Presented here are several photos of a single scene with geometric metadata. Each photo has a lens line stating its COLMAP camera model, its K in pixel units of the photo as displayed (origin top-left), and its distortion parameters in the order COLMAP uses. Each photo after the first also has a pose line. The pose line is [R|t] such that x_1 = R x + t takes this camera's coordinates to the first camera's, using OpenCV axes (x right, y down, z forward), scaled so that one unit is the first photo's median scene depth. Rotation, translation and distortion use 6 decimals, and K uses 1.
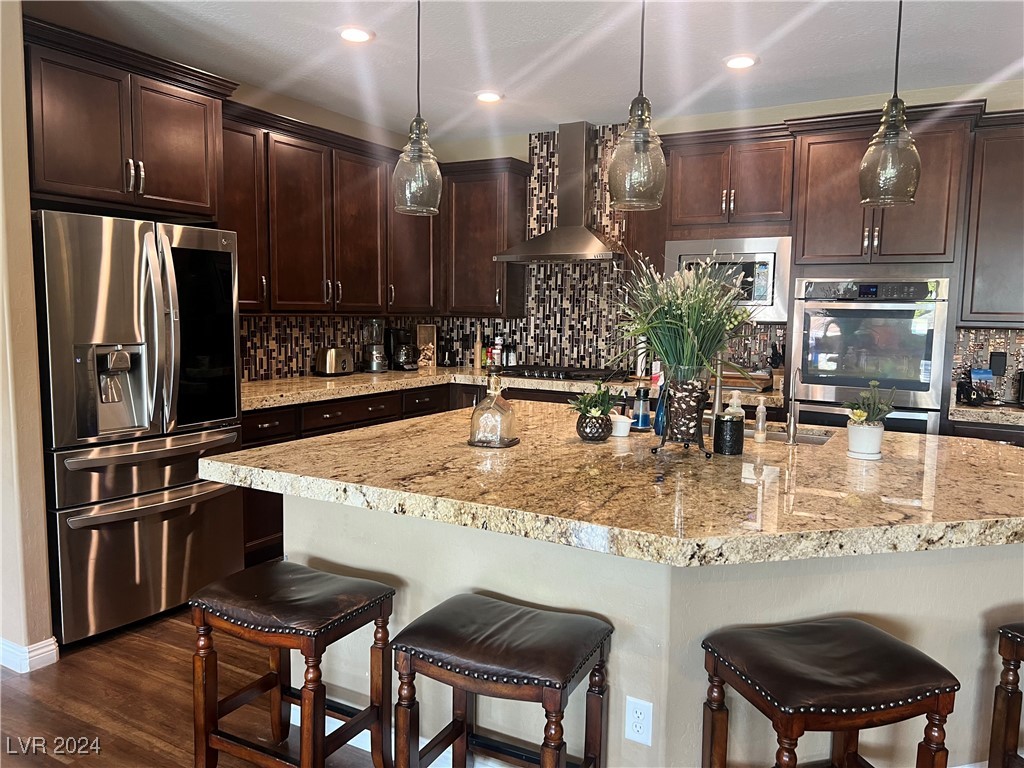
lens RADIAL K [[769.8, 0, 516.7], [0, 769.8, 383.2], [0, 0, 1]] dist [0.077835, -0.109534]
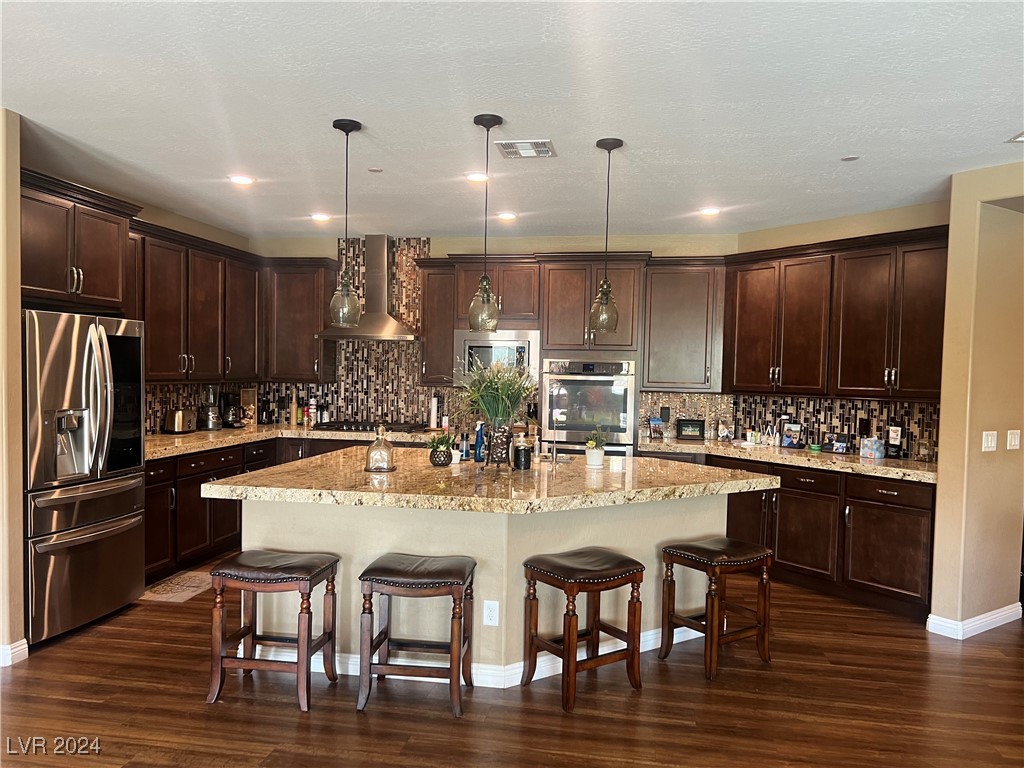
lens RADIAL K [[766.2, 0, 513.3], [0, 766.2, 388.3], [0, 0, 1]] dist [0.075785, -0.110075]
pose [[0.942210, -0.004589, 0.334993, -0.180846], [0.027044, 0.997685, -0.062399, 0.011034], [-0.333931, 0.067853, 0.940152, -0.341864]]
